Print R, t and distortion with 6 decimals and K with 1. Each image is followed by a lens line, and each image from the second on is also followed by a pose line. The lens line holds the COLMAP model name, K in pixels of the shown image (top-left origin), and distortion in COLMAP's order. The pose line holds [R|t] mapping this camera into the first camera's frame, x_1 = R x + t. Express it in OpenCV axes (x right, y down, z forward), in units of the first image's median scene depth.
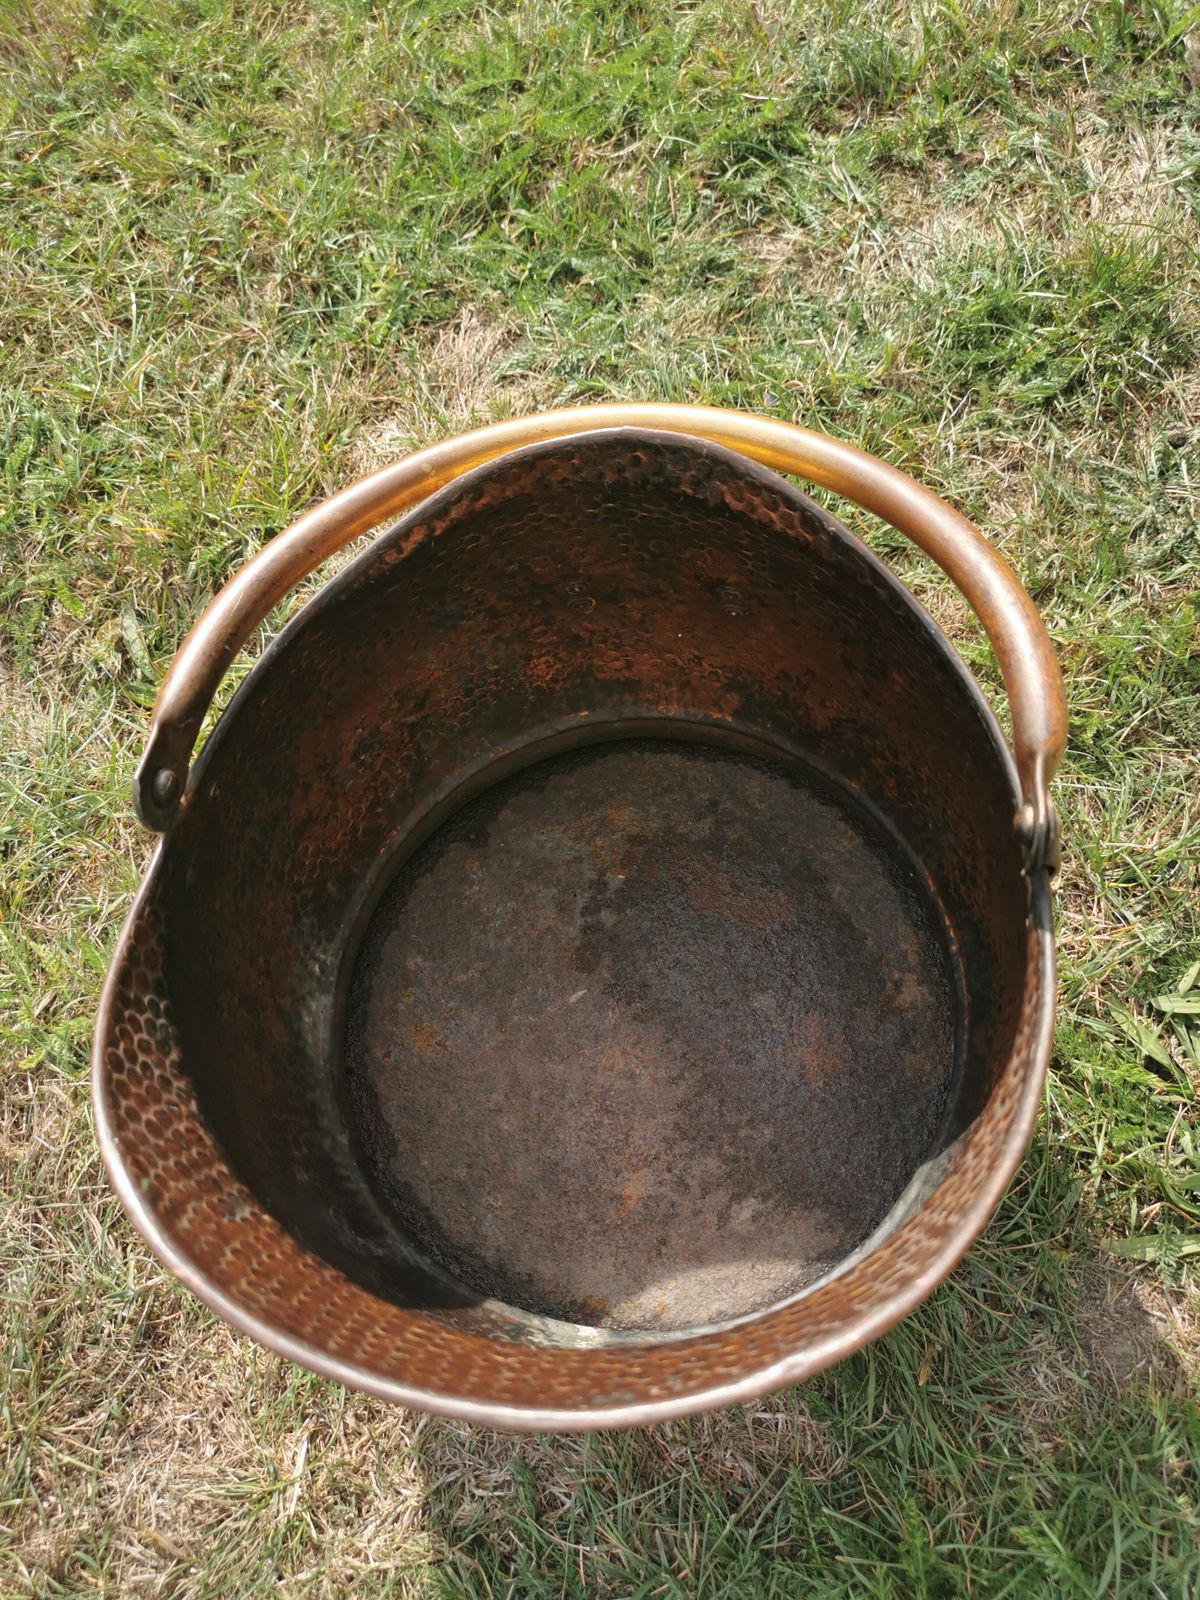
lens RADIAL K [[1266.0, 0, 595.6], [0, 1266.0, 775.2], [0, 0, 1]] dist [0.005287, -0.027714]
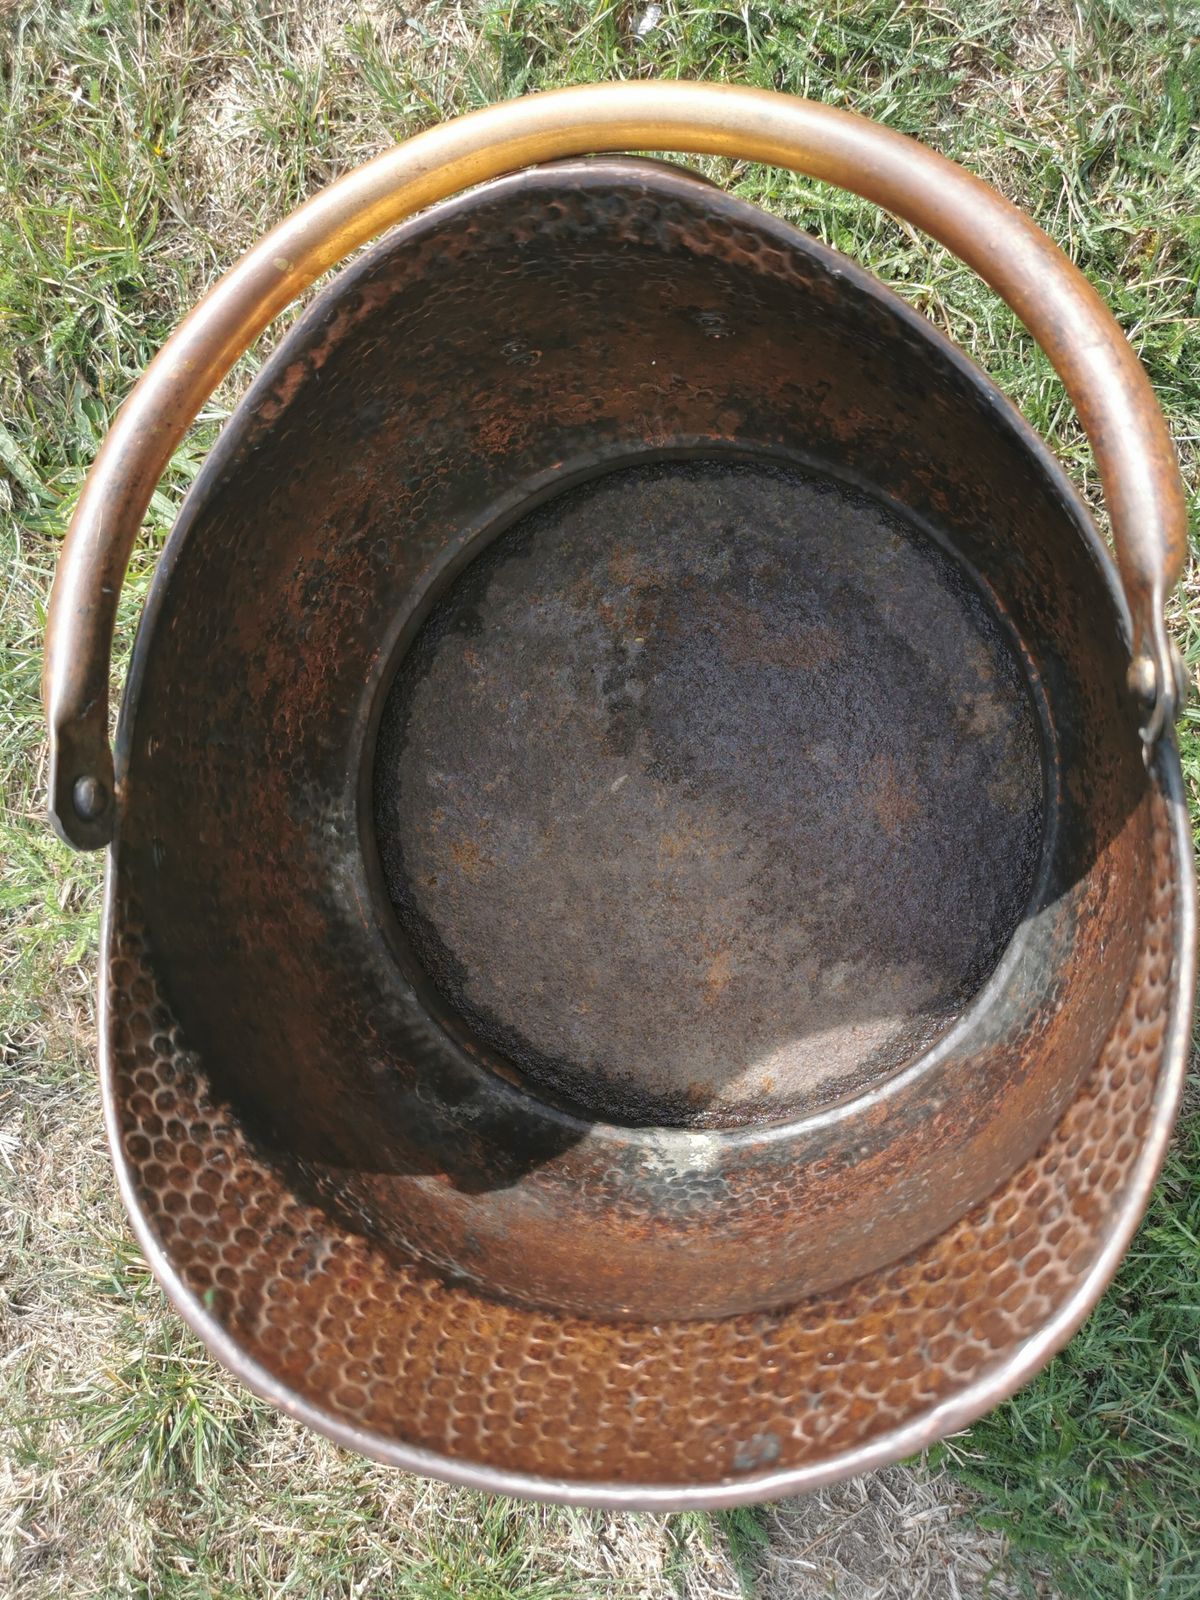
lens RADIAL K [[1269.8, 0, 593.5], [0, 1269.8, 797.4], [0, 0, 1]] dist [0.012557, -0.027634]
pose [[0.977686, -0.199020, -0.067244, 0.028136], [0.209739, 0.906714, 0.365896, -0.158444], [-0.011850, -0.371834, 0.928223, 0.153341]]
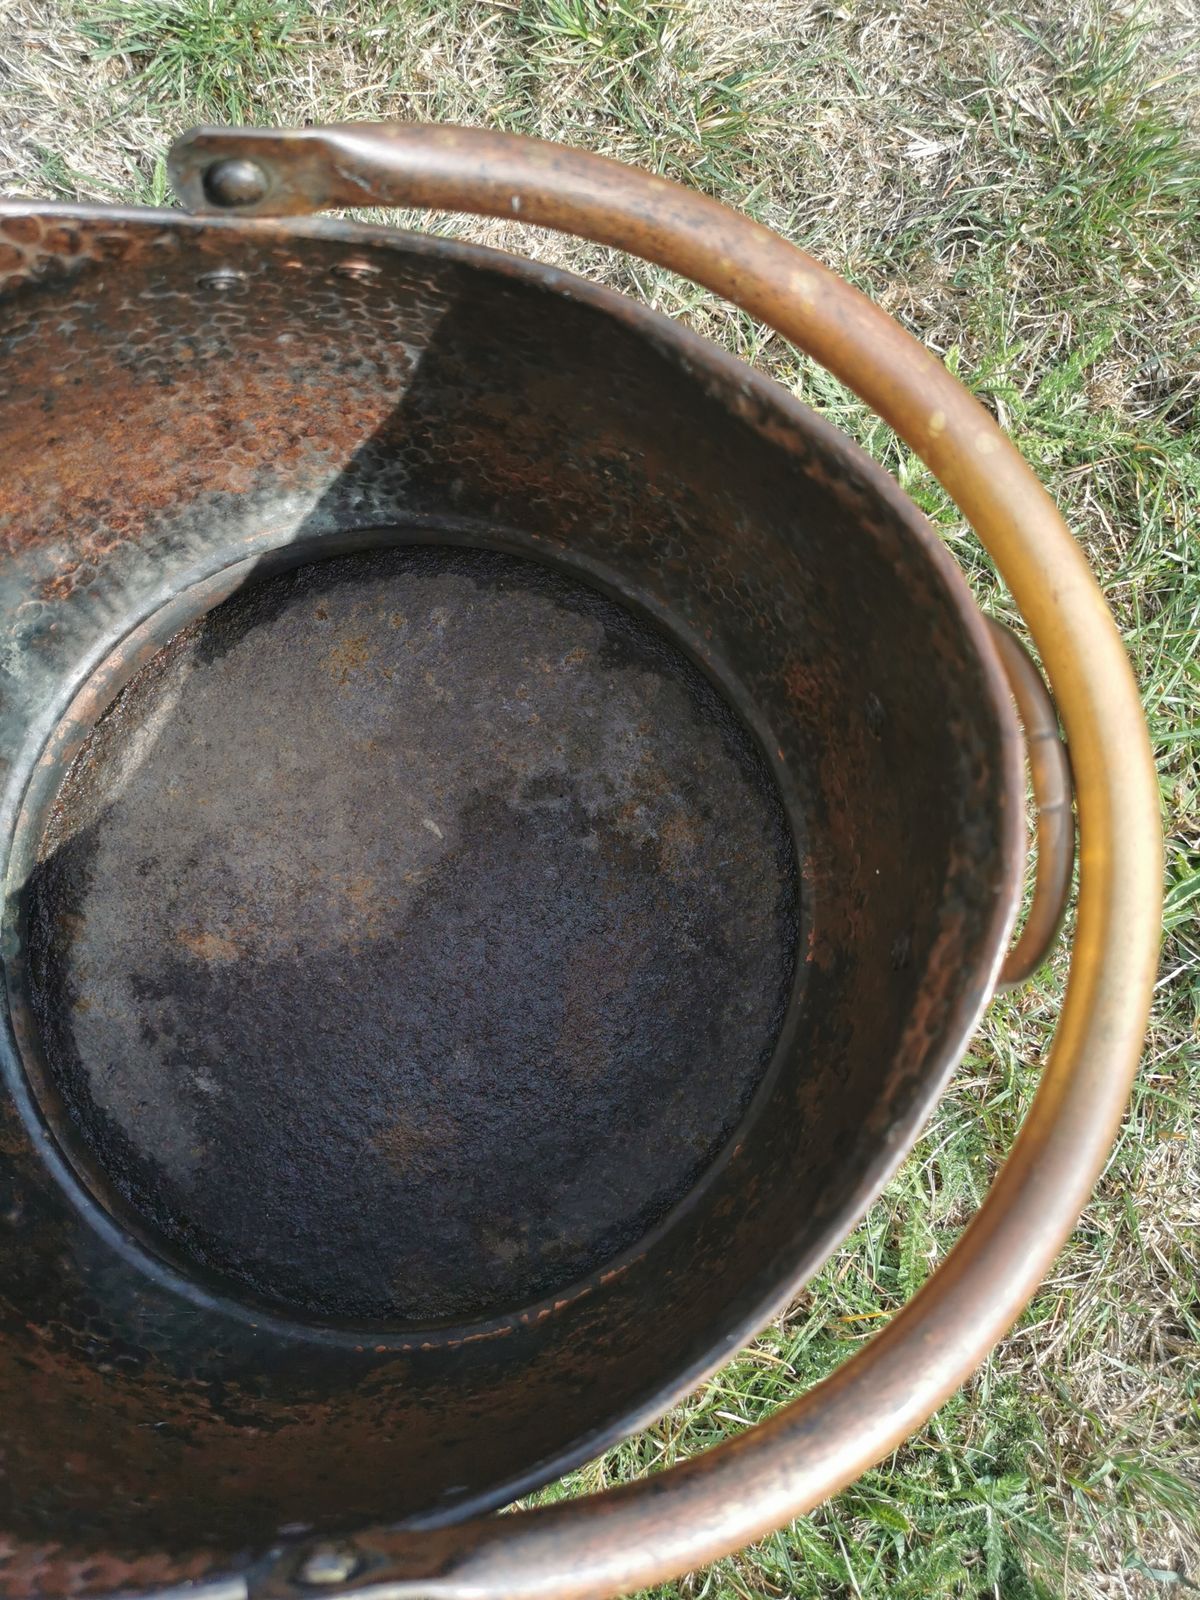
lens RADIAL K [[1254.7, 0, 634.0], [0, 1254.7, 791.0], [0, 0, 1]] dist [-0.001868, 0.000299]
pose [[0.212307, 0.976079, -0.046855, 0.027691], [-0.906221, 0.214599, 0.364295, -0.238004], [0.365636, -0.034882, 0.930104, 0.324724]]
